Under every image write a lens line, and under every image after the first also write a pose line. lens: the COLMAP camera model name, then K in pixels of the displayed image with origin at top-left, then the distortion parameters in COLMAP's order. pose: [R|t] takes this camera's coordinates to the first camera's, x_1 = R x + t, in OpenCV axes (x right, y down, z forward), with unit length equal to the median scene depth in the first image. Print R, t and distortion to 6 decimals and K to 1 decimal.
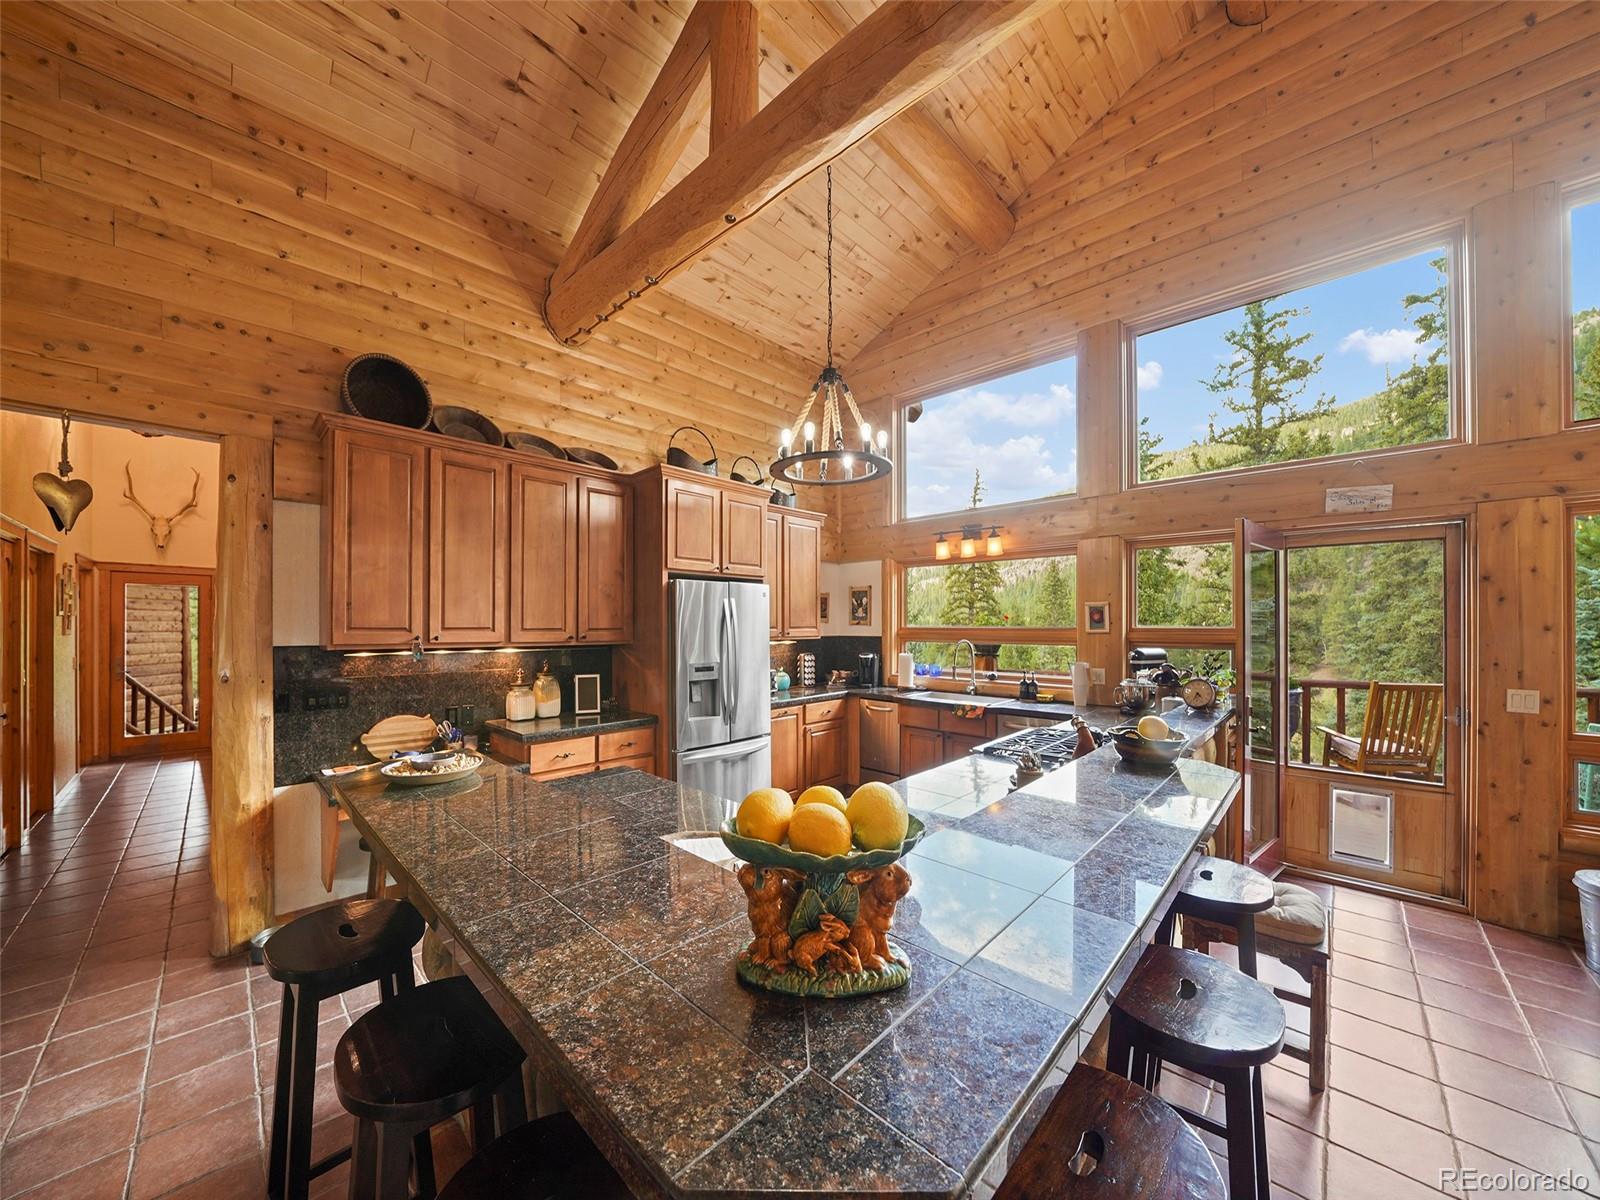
lens RADIAL K [[584.3, 0, 782.4], [0, 584.3, 624.0], [0, 0, 1]] dist [-0.019488, 0.001815]
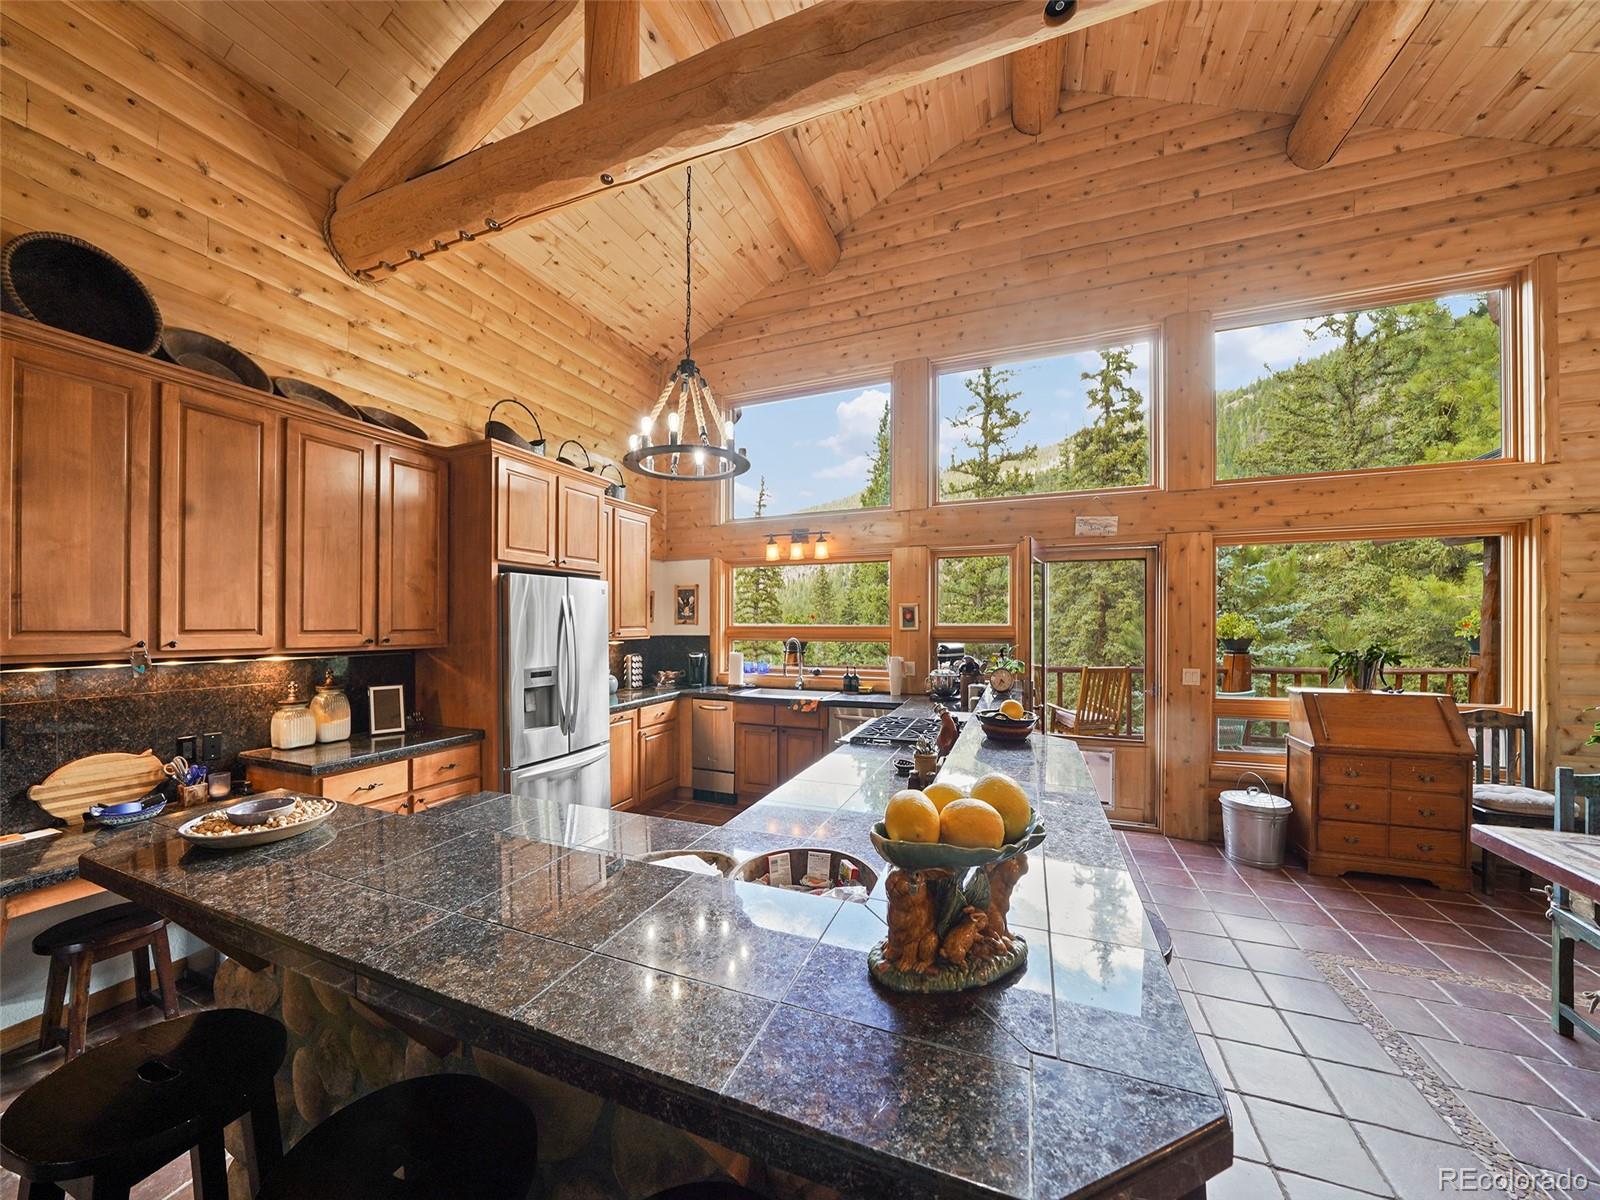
lens RADIAL K [[584.3, 0, 792.7], [0, 584.3, 624.8], [0, 0, 1]] dist [-0.019488, 0.001815]
pose [[0.927404, -0.004044, 0.374040, -0.111167], [0.003158, 0.999991, 0.002982, 0.000119], [-0.374048, -0.001584, 0.927408, 0.031730]]
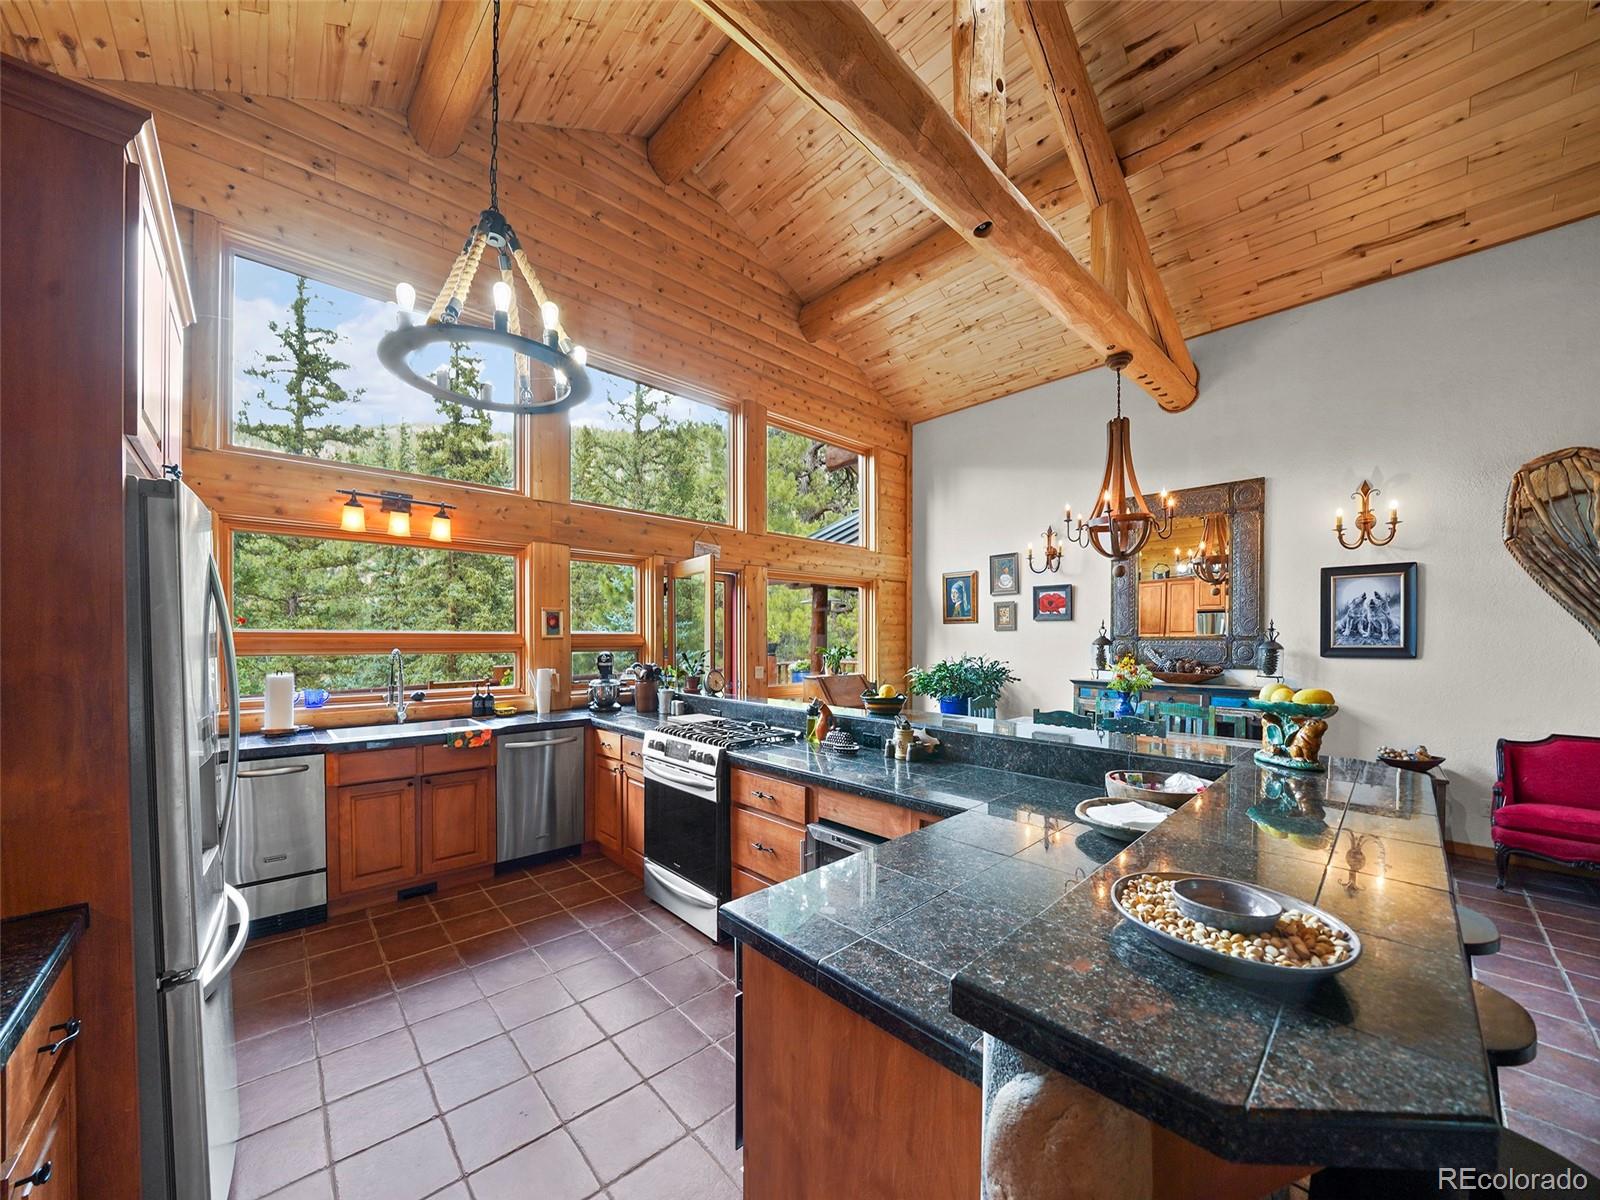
lens RADIAL K [[584.3, 0, 787.9], [0, 584.3, 645.4], [0, 0, 1]] dist [-0.019488, 0.001815]
pose [[0.057708, -0.010605, 0.998277, -0.511391], [-0.001167, 0.999942, 0.010690, 0.018526], [-0.998333, -0.001782, 0.057692, 0.627518]]
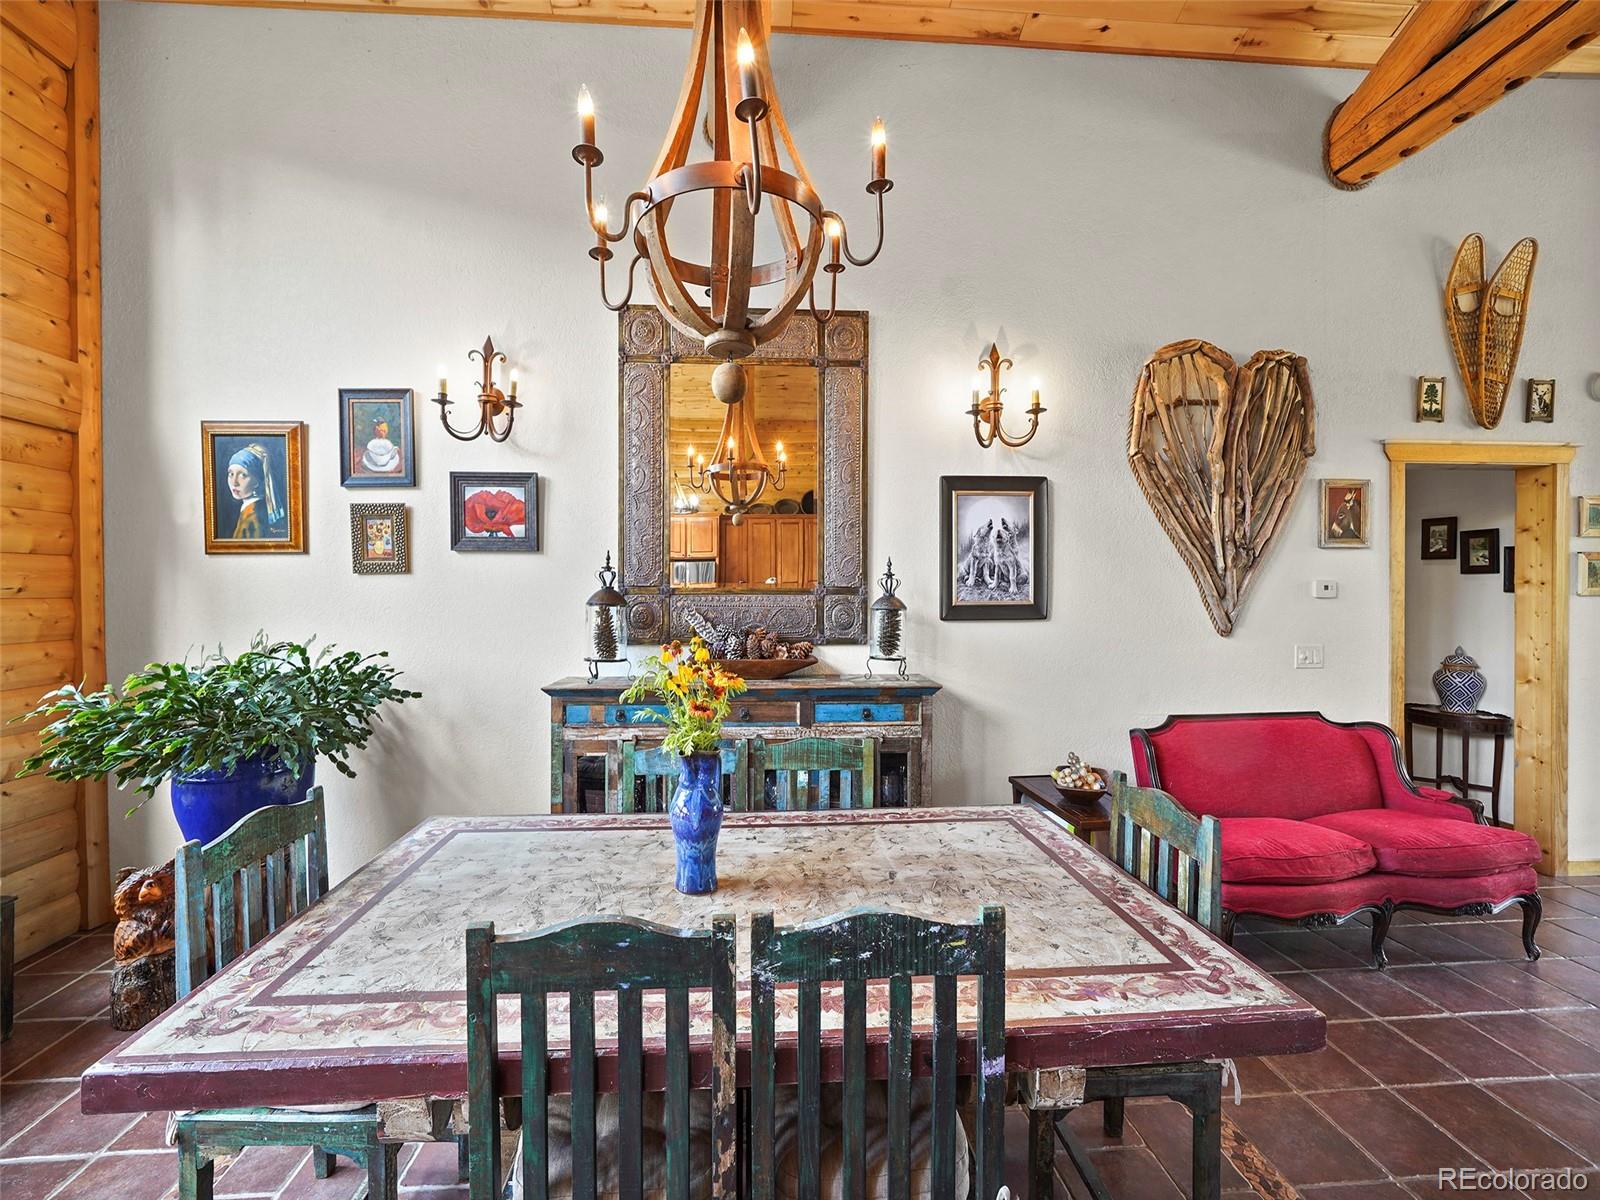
lens RADIAL K [[631.7, 0, 786.8], [0, 631.7, 598.0], [0, 0, 1]] dist [-0.011005, 0.000904]
pose [[-0.735402, -0.007228, 0.677592, 0.378592], [0.002468, 0.999908, 0.013344, 0.013738], [-0.677626, 0.011485, -0.735317, 0.307931]]
